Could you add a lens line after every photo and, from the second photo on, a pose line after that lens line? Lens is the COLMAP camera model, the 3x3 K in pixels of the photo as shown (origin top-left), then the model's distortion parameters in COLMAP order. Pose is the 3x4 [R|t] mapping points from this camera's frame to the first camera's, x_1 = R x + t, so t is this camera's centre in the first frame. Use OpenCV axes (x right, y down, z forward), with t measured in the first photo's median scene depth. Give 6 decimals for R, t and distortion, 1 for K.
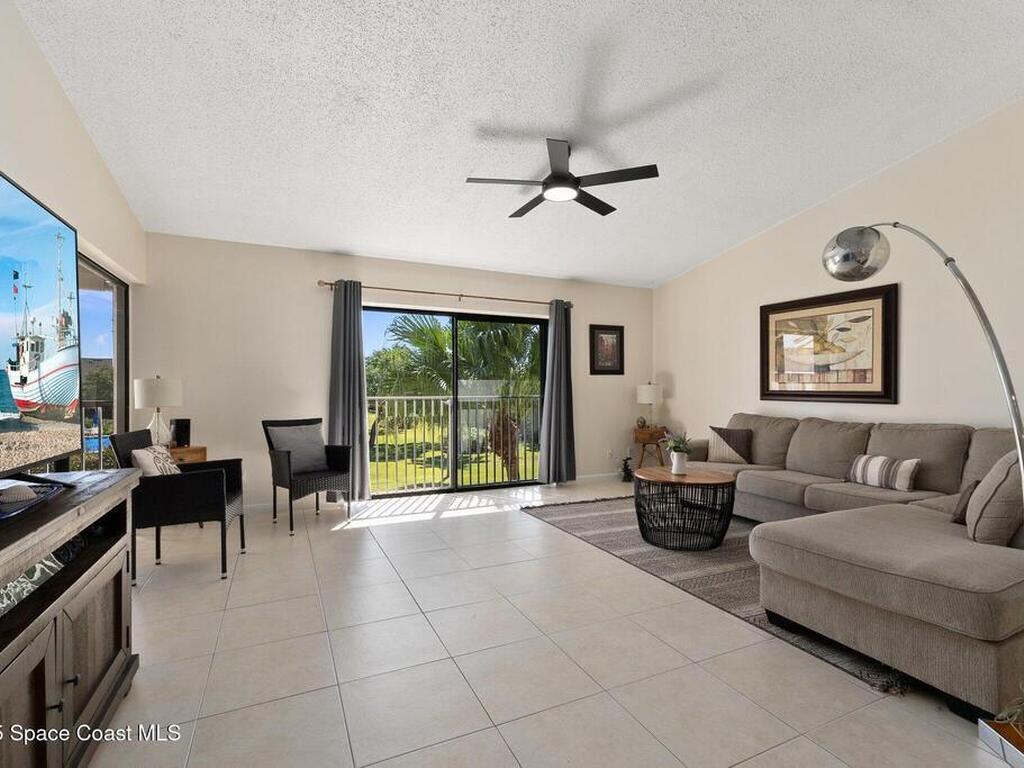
lens RADIAL K [[495.9, 0, 511.6], [0, 495.9, 386.9], [0, 0, 1]] dist [0.006940, 0.000376]
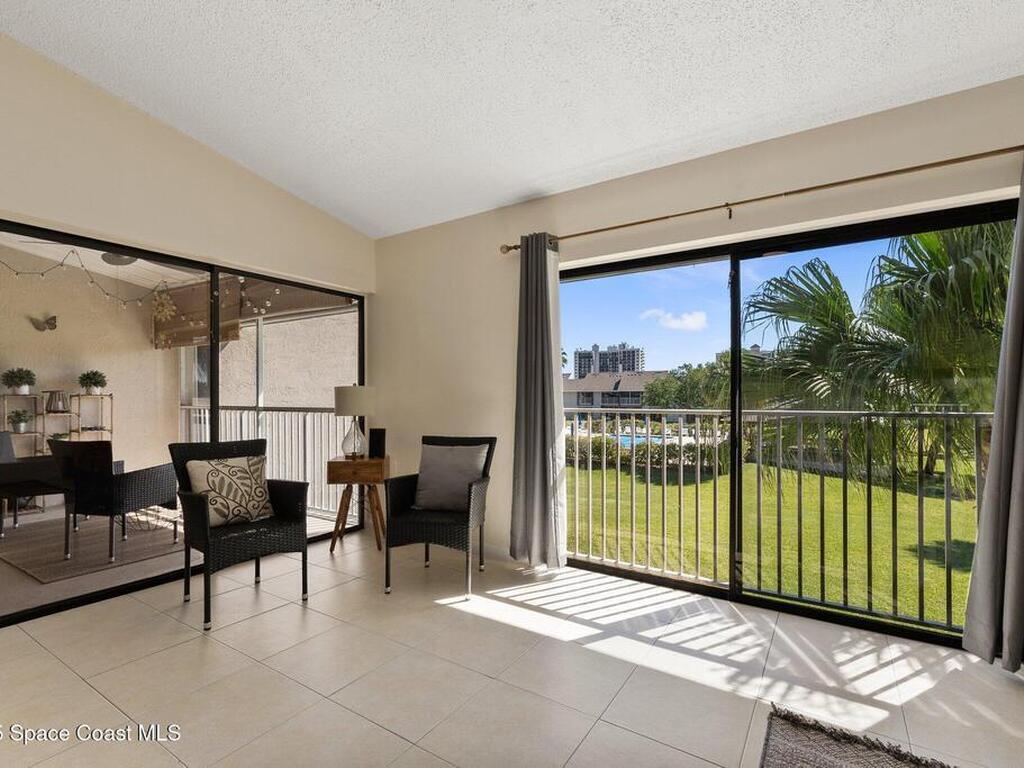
lens RADIAL K [[495.9, 0, 506.0], [0, 495.9, 404.3], [0, 0, 1]] dist [0.006940, 0.000376]
pose [[0.522557, 0.010821, -0.852536, 0.235173], [0.006942, 0.999832, 0.016946, 0.003231], [0.852576, -0.014773, 0.522394, 0.633150]]
